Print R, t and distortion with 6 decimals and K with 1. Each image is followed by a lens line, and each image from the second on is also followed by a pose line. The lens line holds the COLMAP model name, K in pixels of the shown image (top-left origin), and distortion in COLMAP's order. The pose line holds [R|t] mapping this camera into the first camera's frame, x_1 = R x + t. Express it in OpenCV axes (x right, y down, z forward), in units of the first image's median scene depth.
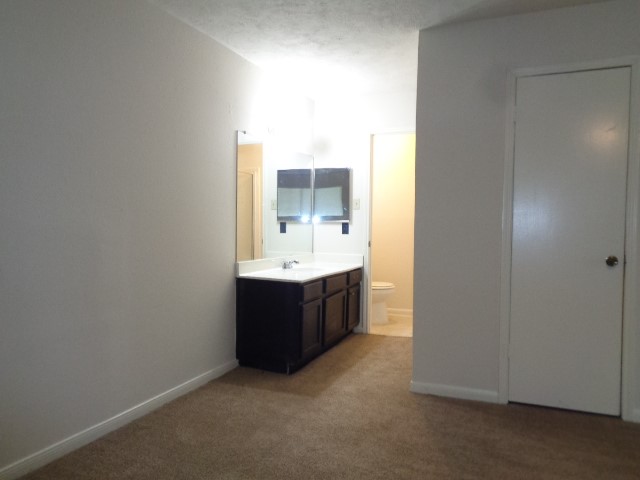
lens RADIAL K [[473.9, 0, 316.2], [0, 473.9, 240.3], [0, 0, 1]] dist [-0.025640, 0.016877]
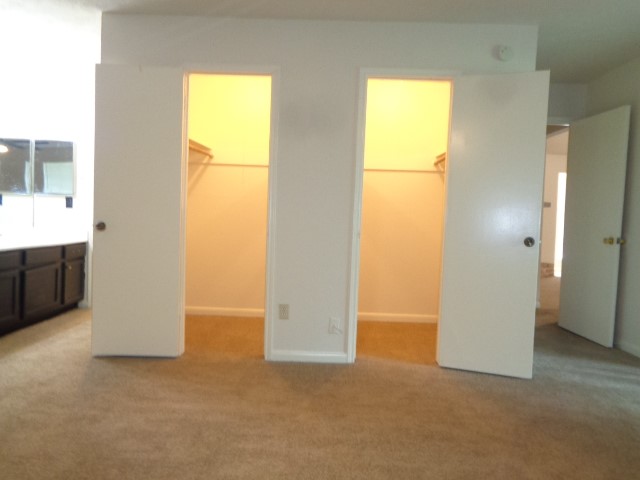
lens RADIAL K [[473.9, 0, 323.1], [0, 473.9, 242.1], [0, 0, 1]] dist [-0.025640, 0.016877]
pose [[0.923291, 0.004667, 0.384074, 0.241937], [-0.017591, 0.999391, 0.030143, 0.025652], [-0.383699, -0.034587, 0.922810, -0.156906]]
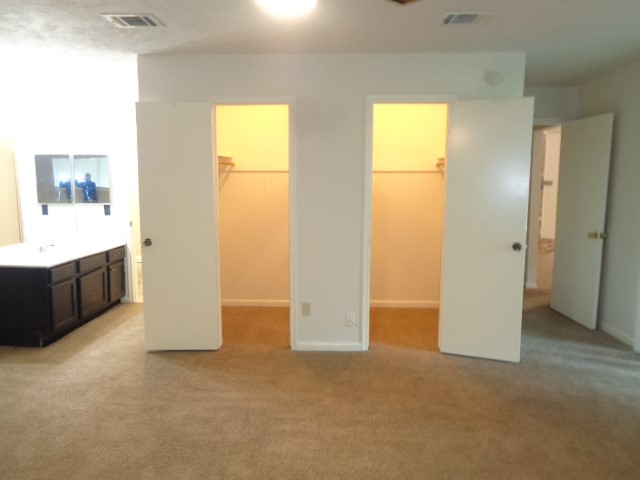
lens RADIAL K [[473.9, 0, 323.2], [0, 473.9, 244.9], [0, 0, 1]] dist [-0.025640, 0.016877]
pose [[0.930142, -0.052217, 0.363469, 0.174725], [0.014481, 0.994284, 0.105785, -0.074357], [-0.366915, -0.093132, 0.925581, -0.283916]]
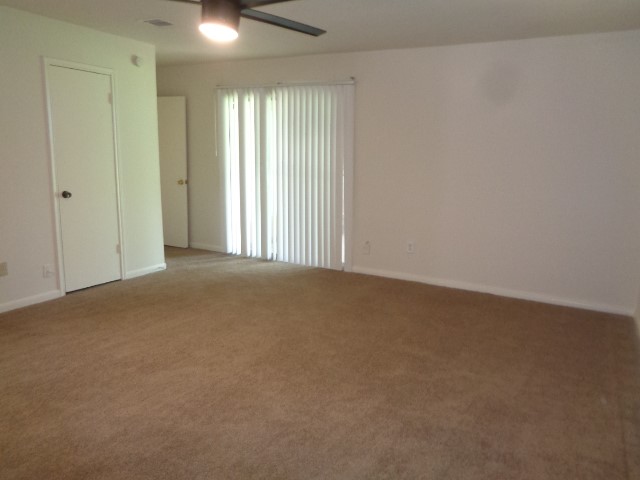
lens RADIAL K [[473.9, 0, 318.4], [0, 473.9, 244.7], [0, 0, 1]] dist [-0.025640, 0.016877]
pose [[0.083692, -0.191342, 0.977949, -0.466265], [0.001654, 0.981417, 0.191879, -0.067897], [-0.996490, -0.014442, 0.082453, -0.056628]]
